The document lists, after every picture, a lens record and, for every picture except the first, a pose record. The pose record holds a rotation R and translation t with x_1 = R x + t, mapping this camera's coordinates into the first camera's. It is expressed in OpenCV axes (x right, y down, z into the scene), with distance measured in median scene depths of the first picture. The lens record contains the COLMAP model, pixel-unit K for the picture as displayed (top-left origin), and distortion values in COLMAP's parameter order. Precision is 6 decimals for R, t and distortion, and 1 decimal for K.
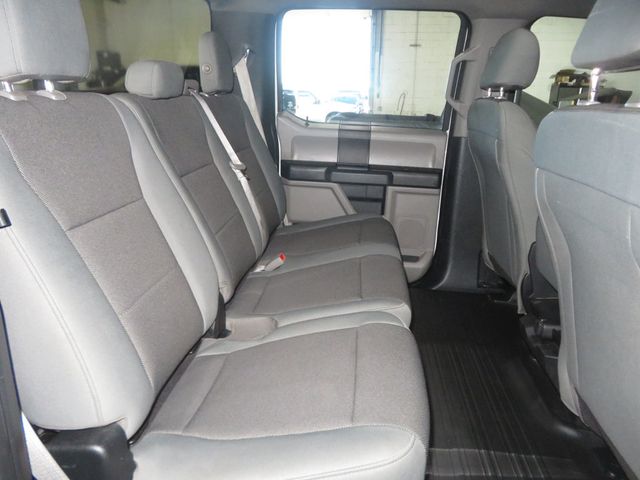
lens RADIAL K [[456.0, 0, 323.1], [0, 456.0, 247.2], [0, 0, 1]] dist [-0.008323, 0.012103]
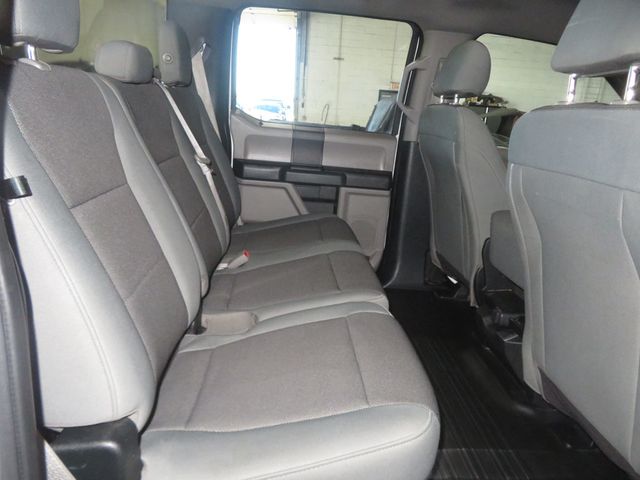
lens RADIAL K [[456.0, 0, 322.3], [0, 456.0, 245.4], [0, 0, 1]] dist [-0.008323, 0.012103]
pose [[0.985283, -0.000800, 0.170932, -0.098276], [0.004839, 0.999719, -0.023212, 0.026866], [-0.170865, 0.023697, 0.985009, 0.005962]]
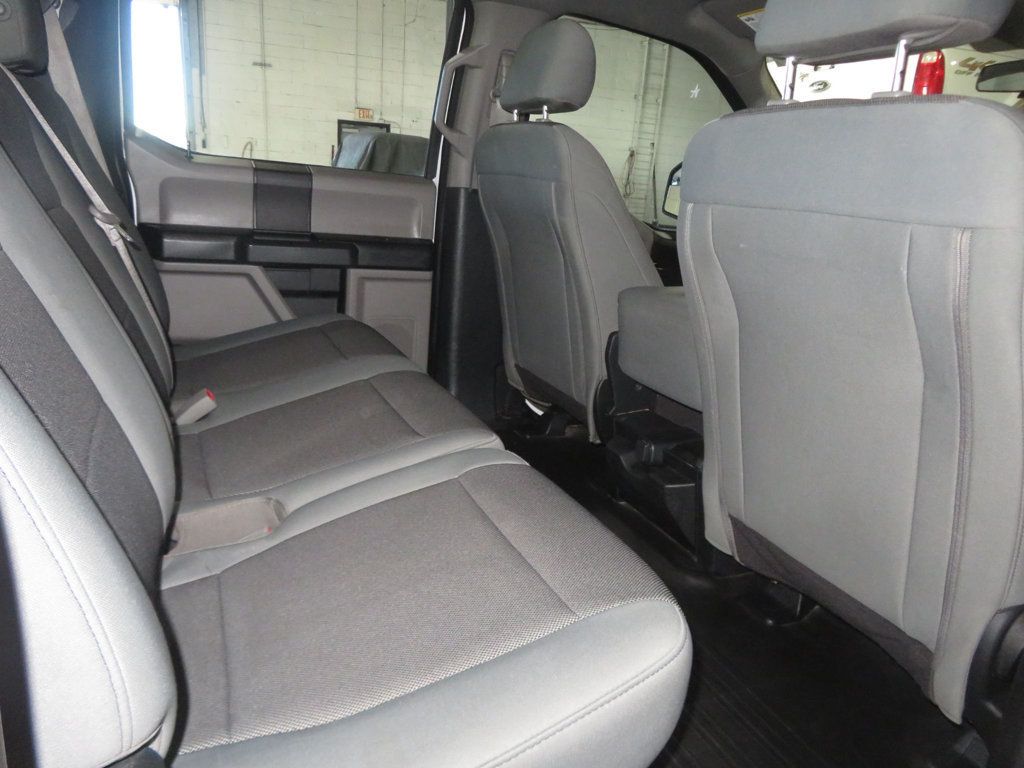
lens RADIAL K [[729.6, 0, 513.3], [0, 729.6, 385.8], [0, 0, 1]] dist [-0.008323, 0.012103]
pose [[0.866774, -0.095854, 0.489403, -0.200654], [0.103547, 0.994559, 0.011402, 0.037907], [-0.487833, 0.040793, 0.871983, 0.104651]]
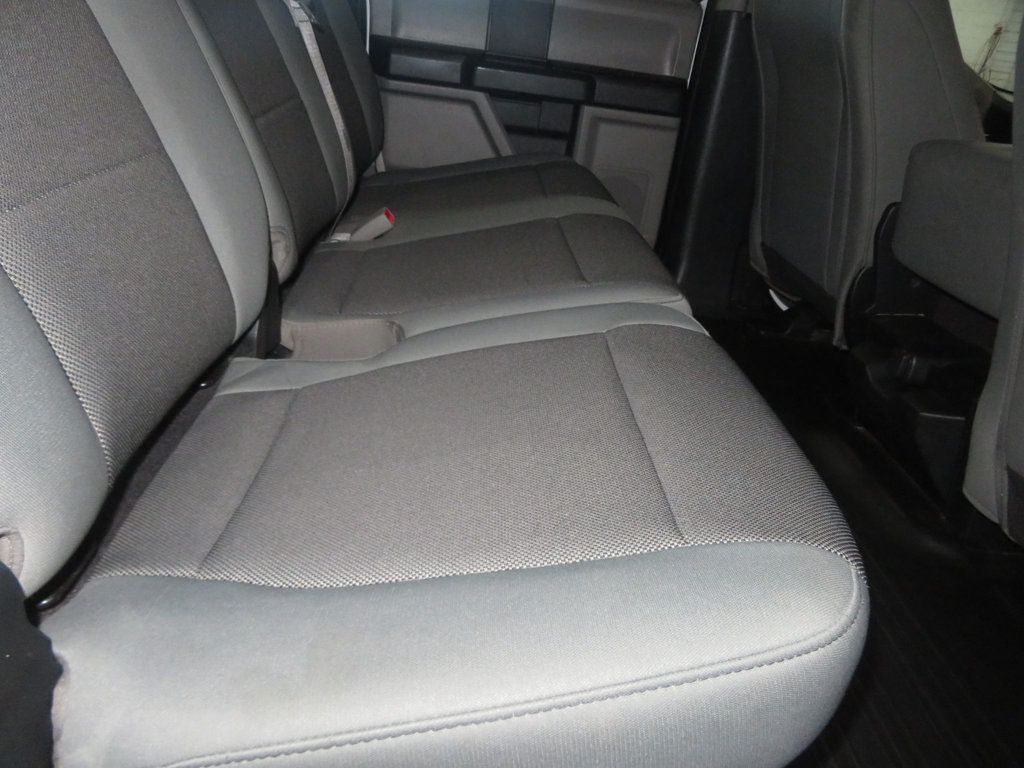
lens RADIAL K [[729.6, 0, 512.7], [0, 729.6, 391.5], [0, 0, 1]] dist [-0.008323, 0.012103]
pose [[0.987887, 0.014309, 0.154517, -0.078411], [-0.037767, 0.987970, 0.149966, 0.086207], [-0.150512, -0.153985, 0.976542, 0.213252]]
